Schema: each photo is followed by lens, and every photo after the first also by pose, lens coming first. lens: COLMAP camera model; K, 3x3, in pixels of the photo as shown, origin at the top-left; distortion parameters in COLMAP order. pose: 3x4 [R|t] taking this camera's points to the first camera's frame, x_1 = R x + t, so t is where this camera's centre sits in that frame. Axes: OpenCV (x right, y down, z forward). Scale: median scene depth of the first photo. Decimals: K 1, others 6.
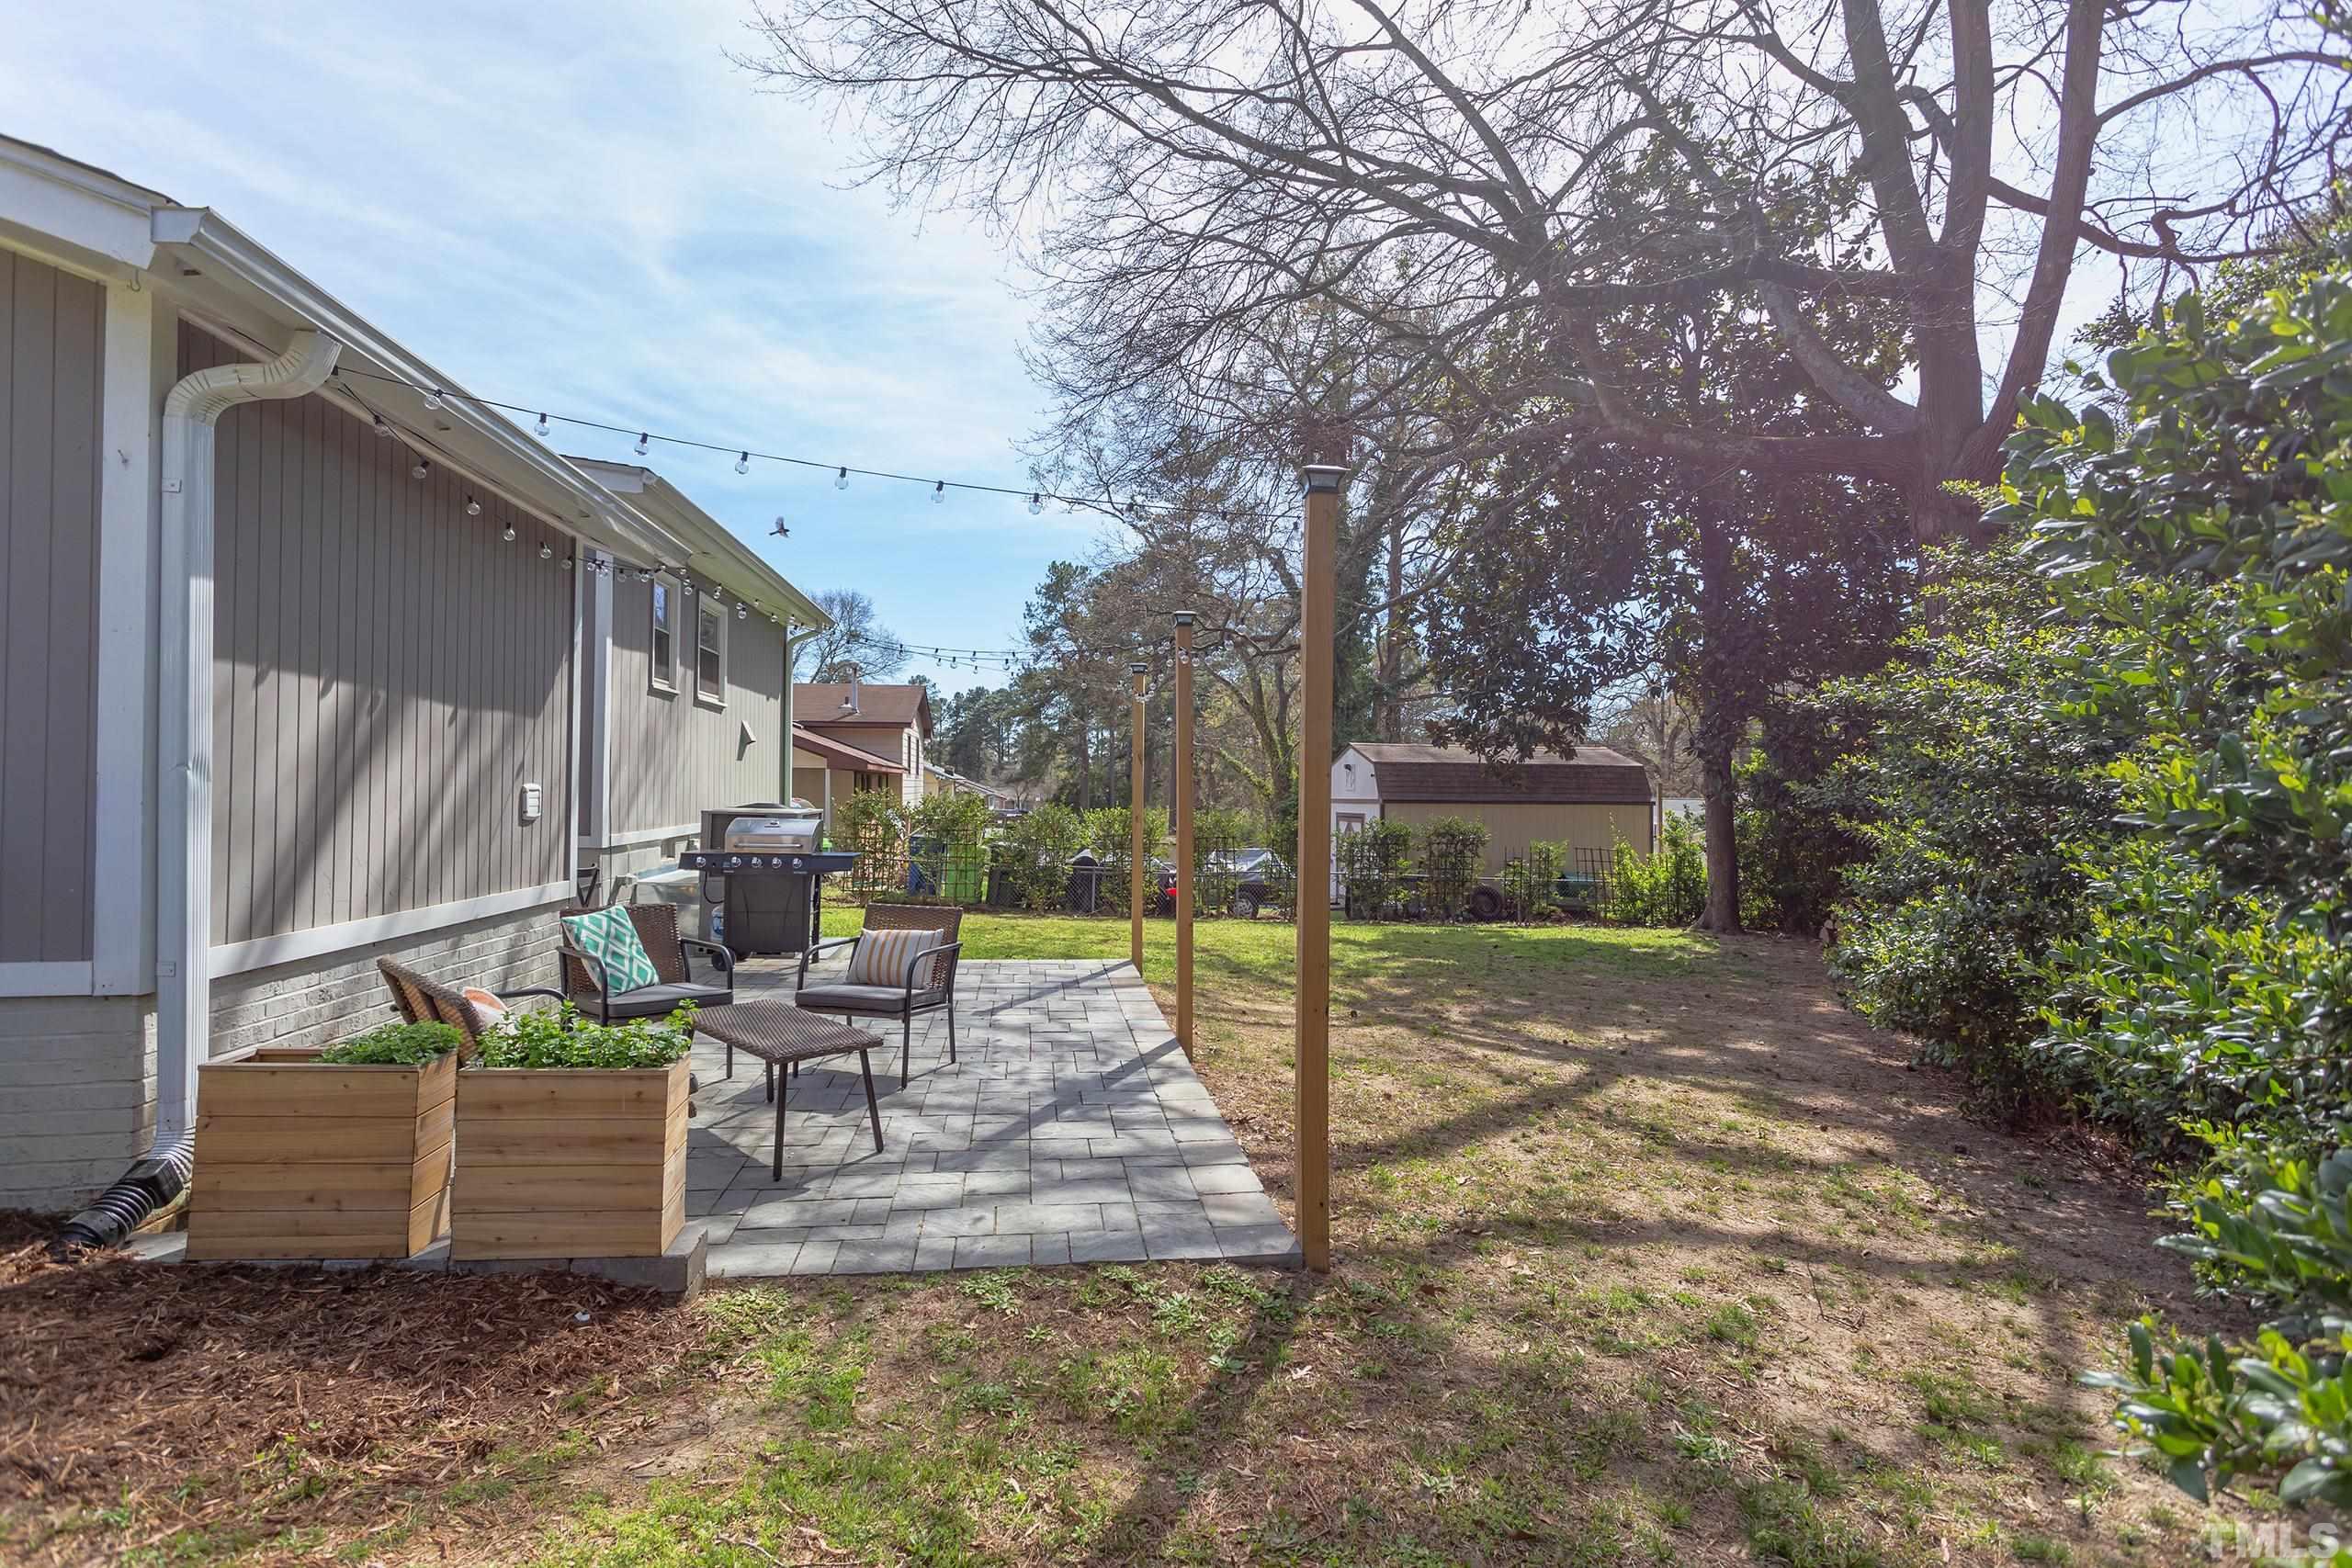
lens RADIAL K [[1119.2, 0, 1176.8], [0, 1119.2, 760.0], [0, 0, 1]] dist [-0.001645, 0.007863]
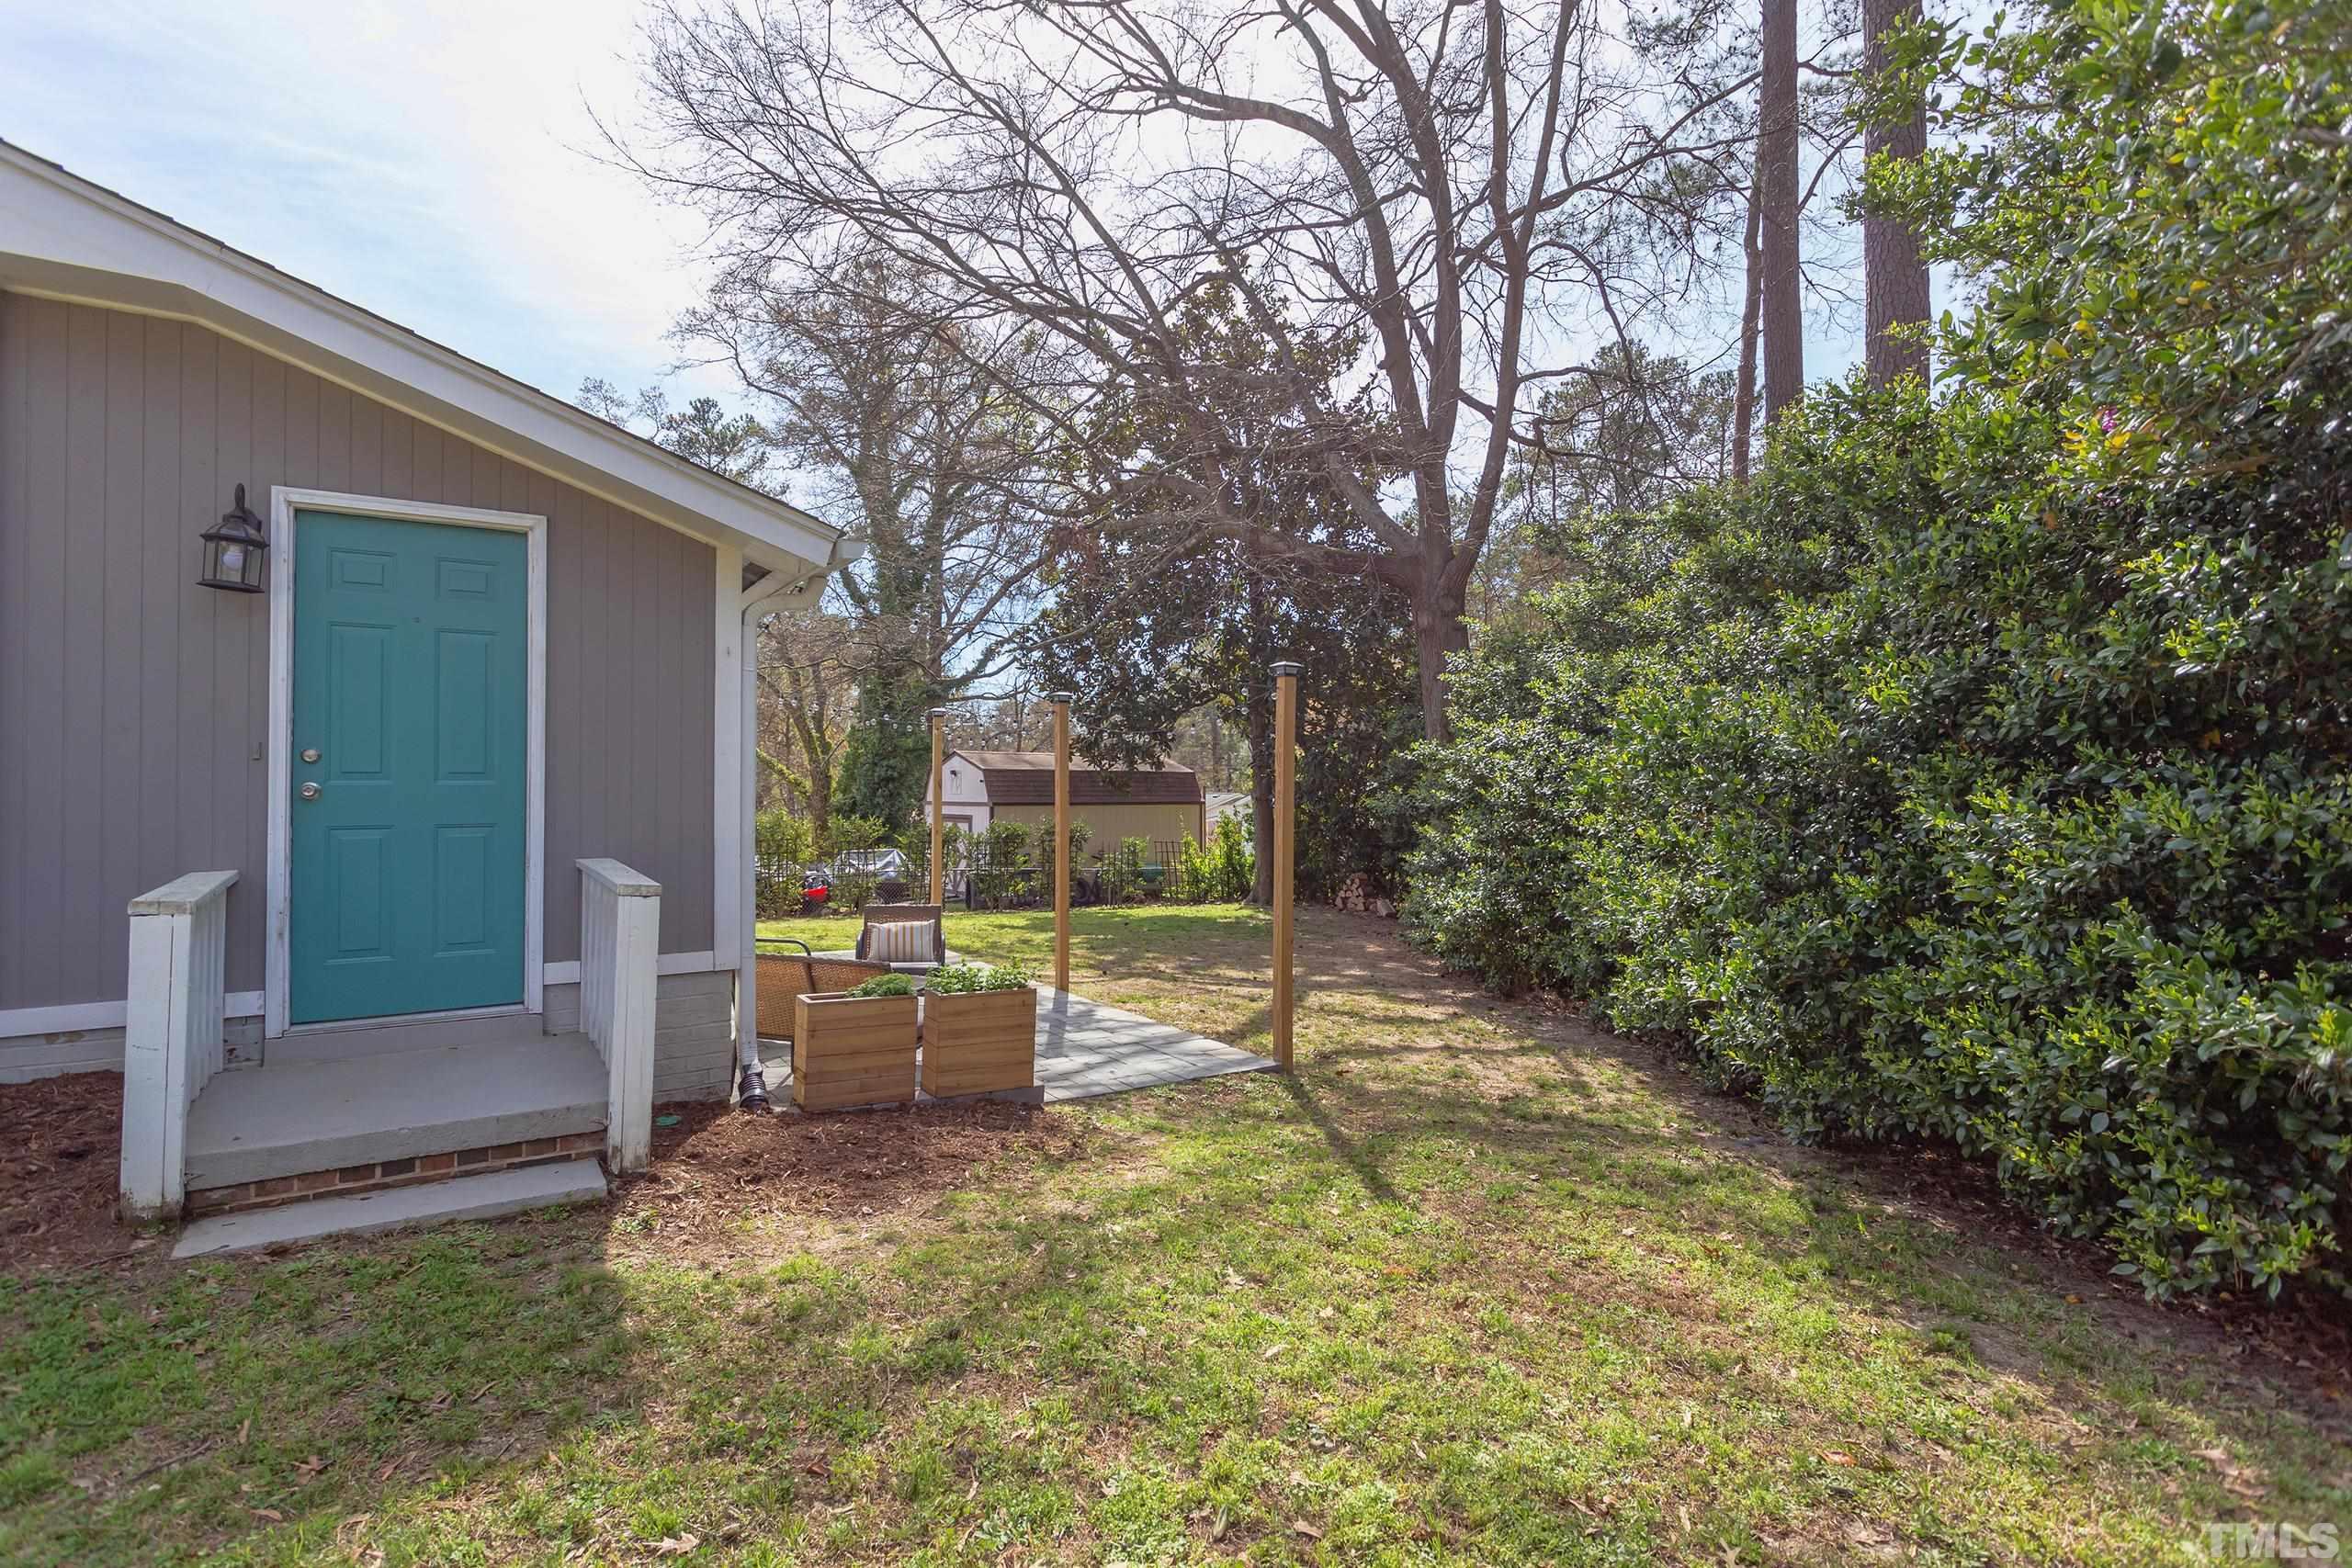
lens RADIAL K [[1228.3, 0, 1143.8], [0, 1228.3, 771.0], [0, 0, 1]] dist [0.000222, 0.000393]
pose [[0.896698, -0.001795, 0.442640, -0.360890], [-0.009058, 0.999708, 0.022403, -0.040971], [-0.442551, -0.024099, 0.896420, -0.277228]]
